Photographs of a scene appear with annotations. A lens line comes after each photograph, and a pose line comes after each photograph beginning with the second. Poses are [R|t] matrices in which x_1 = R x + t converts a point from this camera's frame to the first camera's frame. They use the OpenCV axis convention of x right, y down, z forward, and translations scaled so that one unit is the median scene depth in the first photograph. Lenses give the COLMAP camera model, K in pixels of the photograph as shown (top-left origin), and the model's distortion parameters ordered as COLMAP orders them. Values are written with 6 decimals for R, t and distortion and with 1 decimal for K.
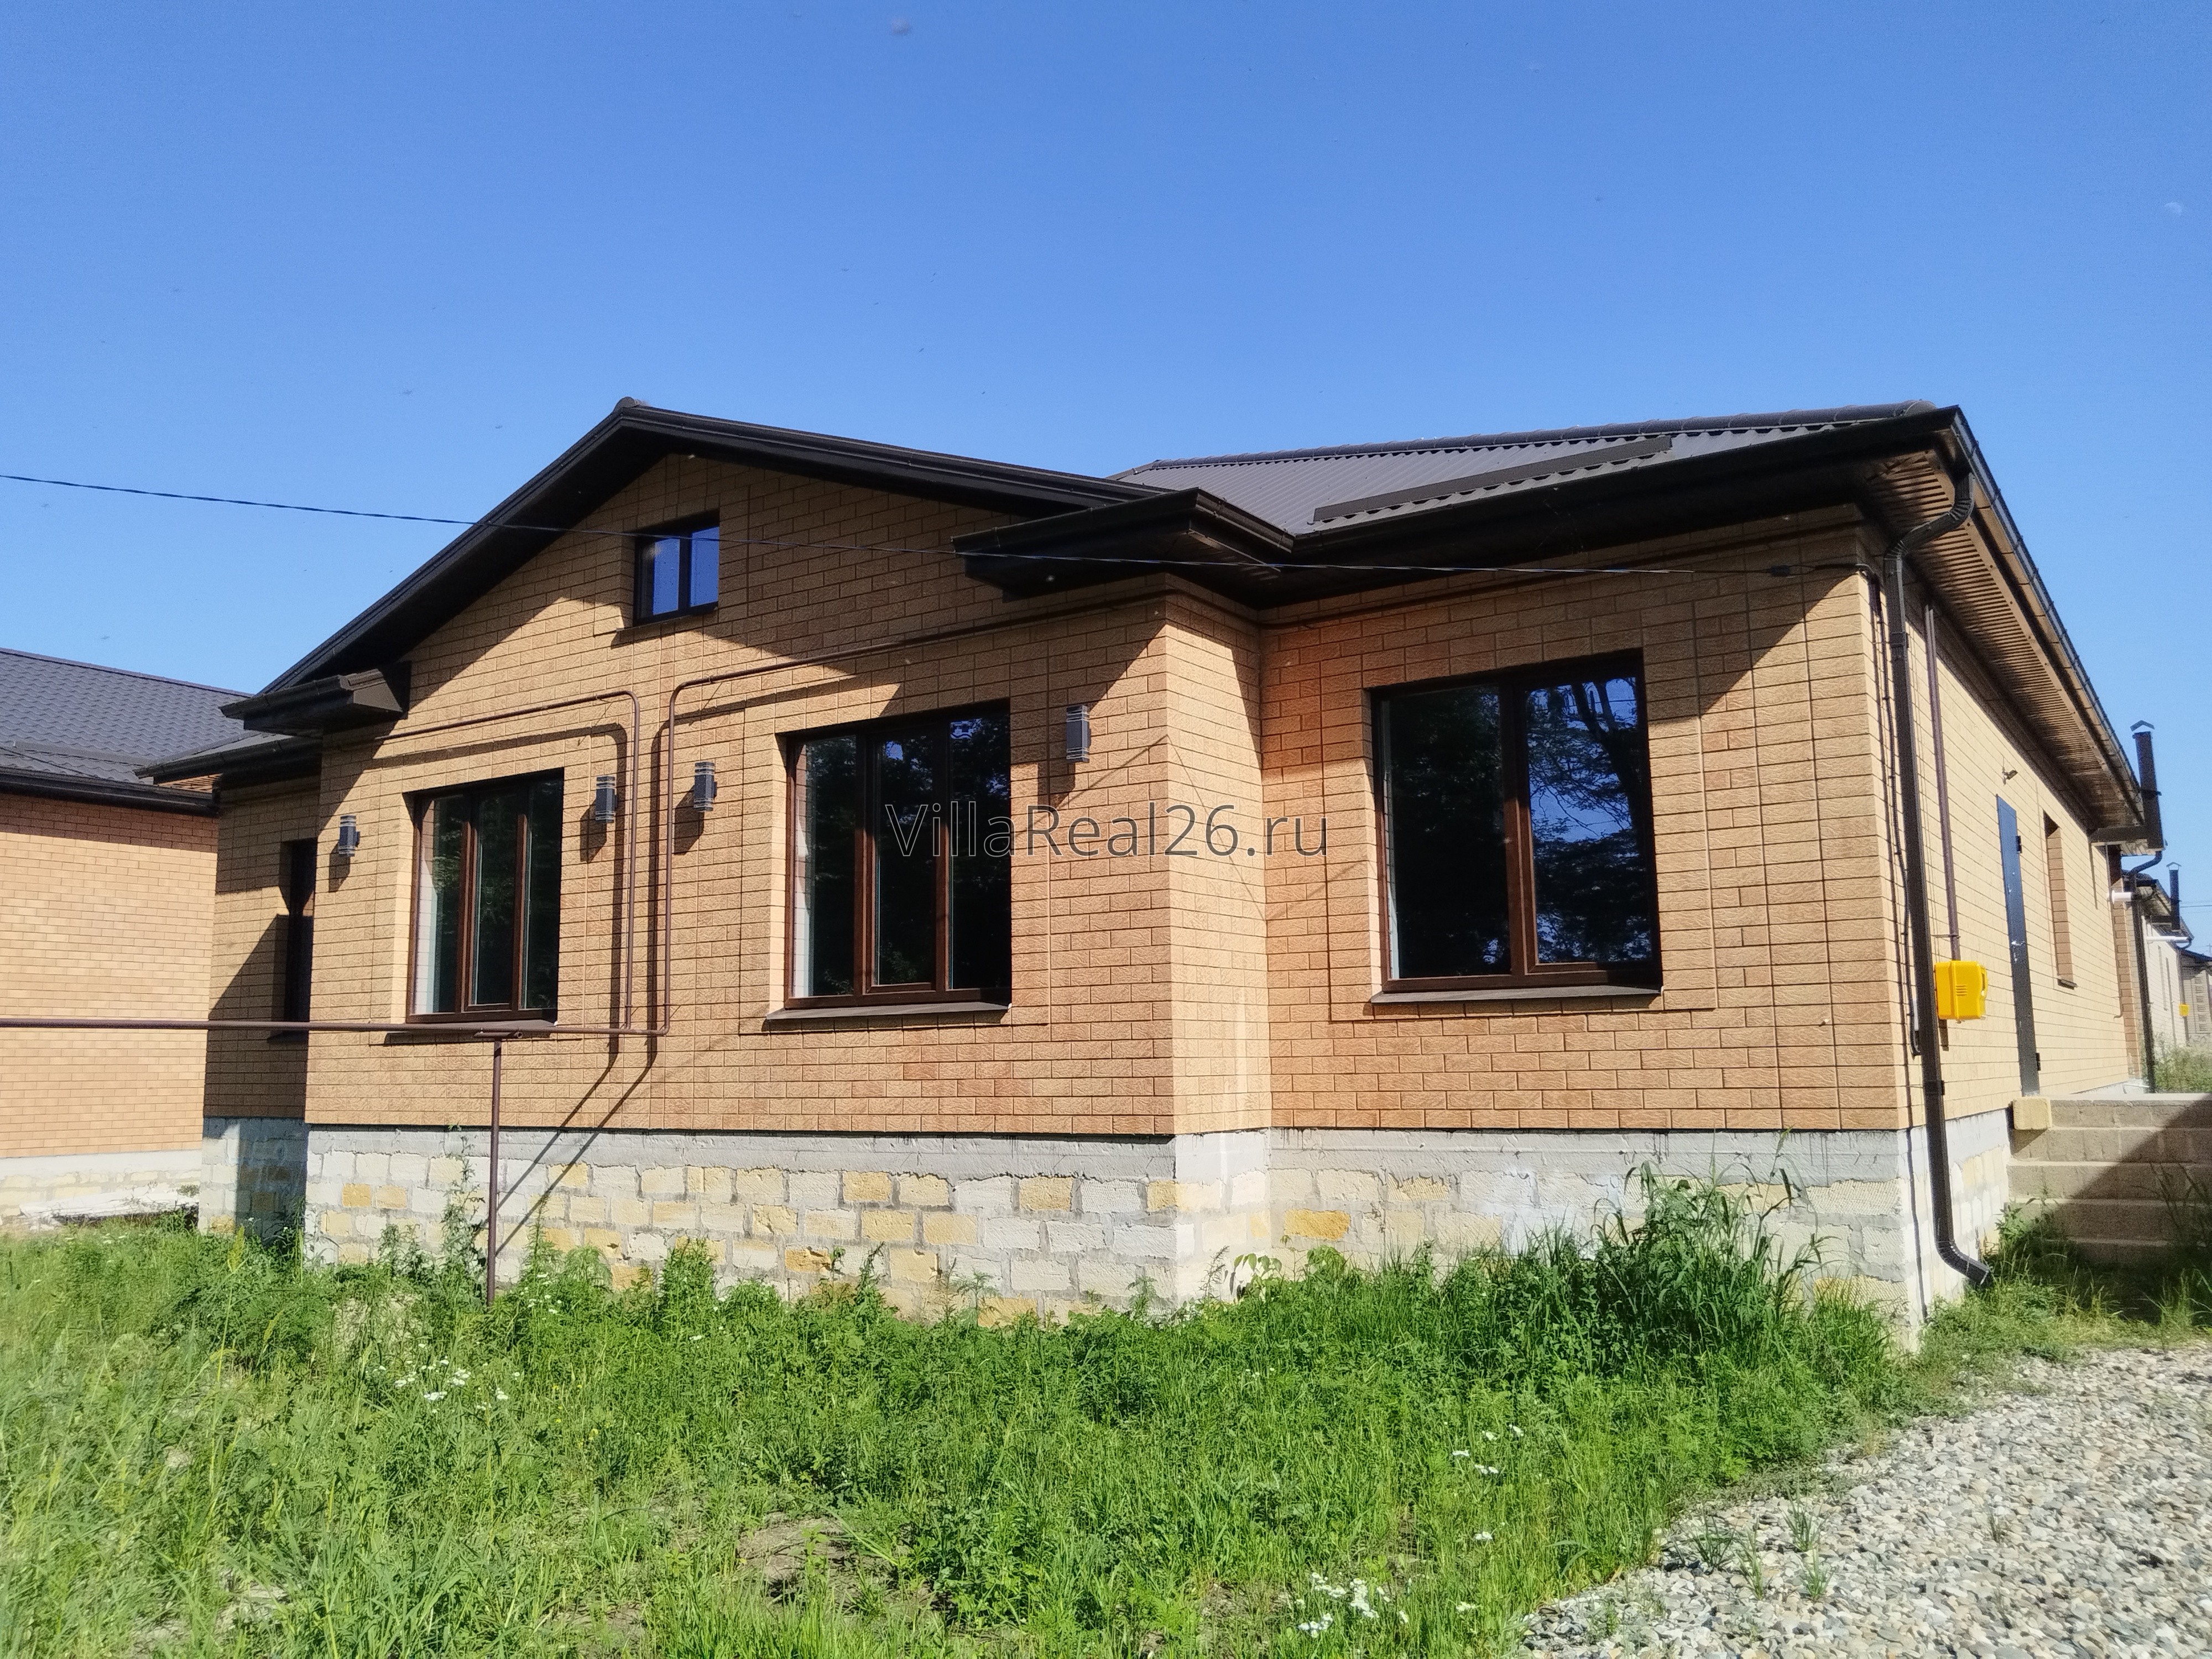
lens RADIAL K [[1739.2, 0, 1112.9], [0, 1739.2, 822.3], [0, 0, 1]] dist [0.003254, -0.020401]
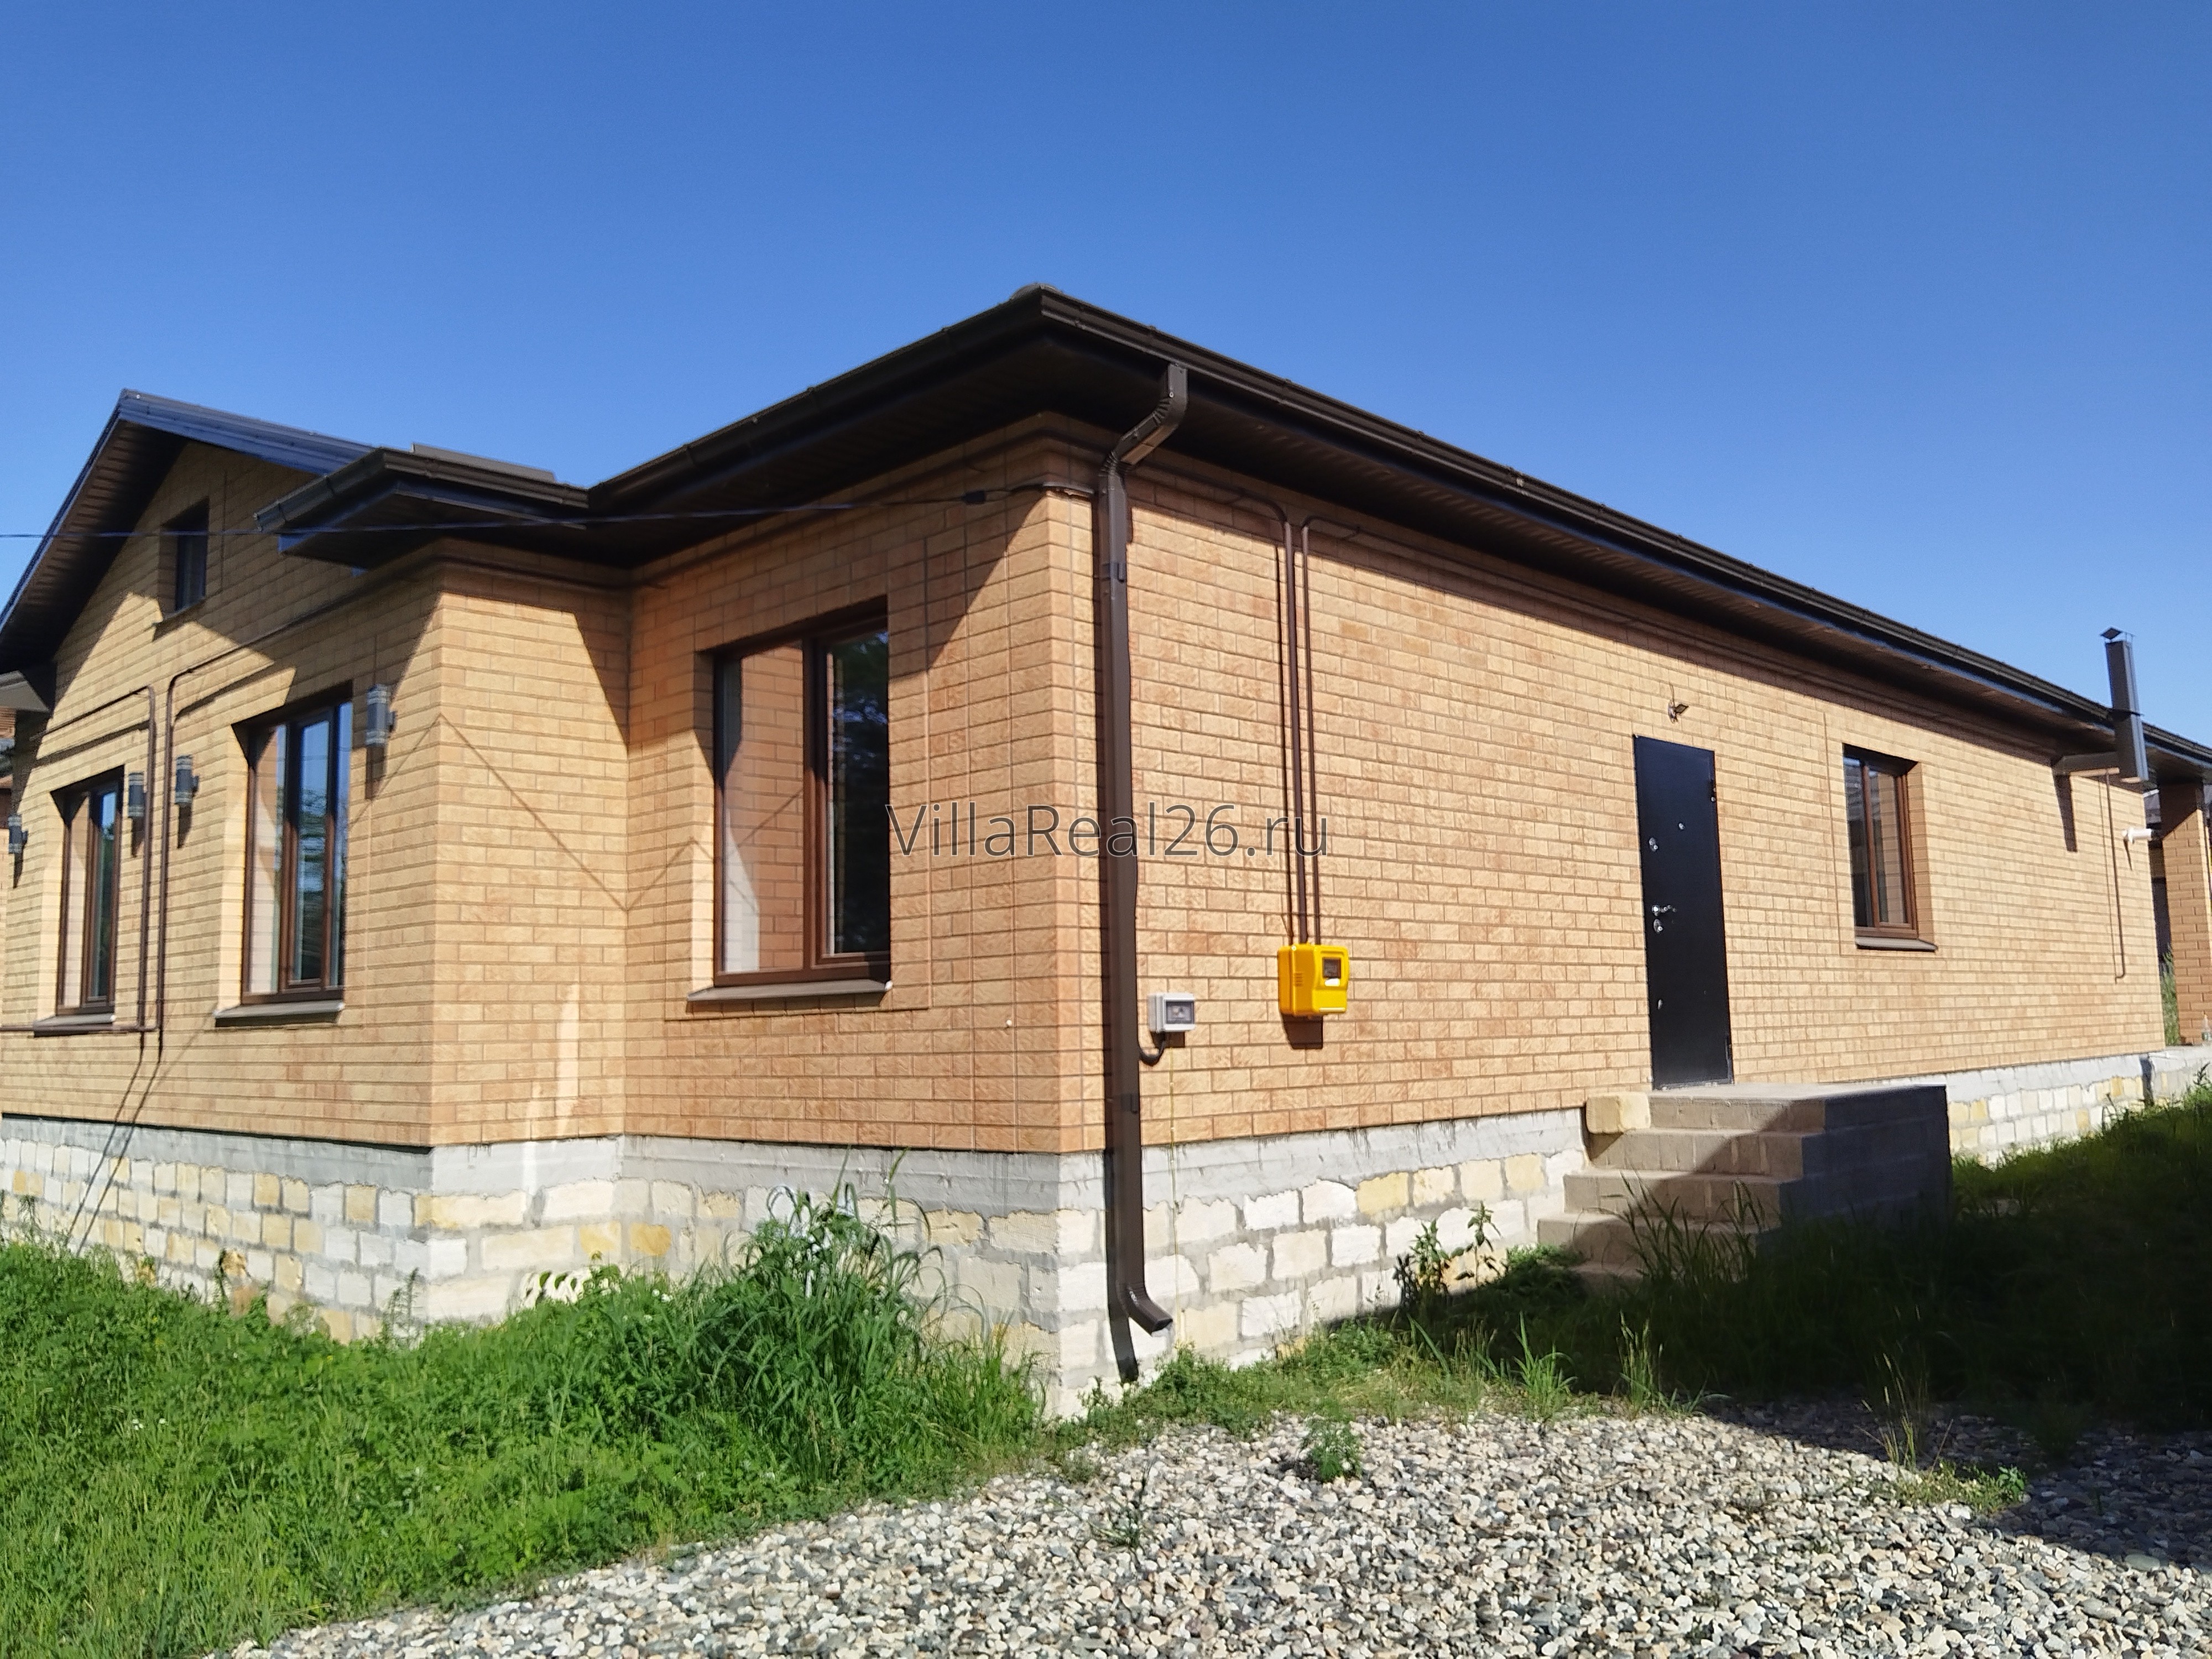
lens RADIAL K [[1739.2, 0, 1110.8], [0, 1739.2, 839.0], [0, 0, 1]] dist [0.003254, -0.020401]
pose [[0.983348, -0.025824, -0.179886, 0.490243], [0.032015, 0.998988, 0.031598, -0.001510], [0.178888, -0.036831, 0.983180, 0.137078]]
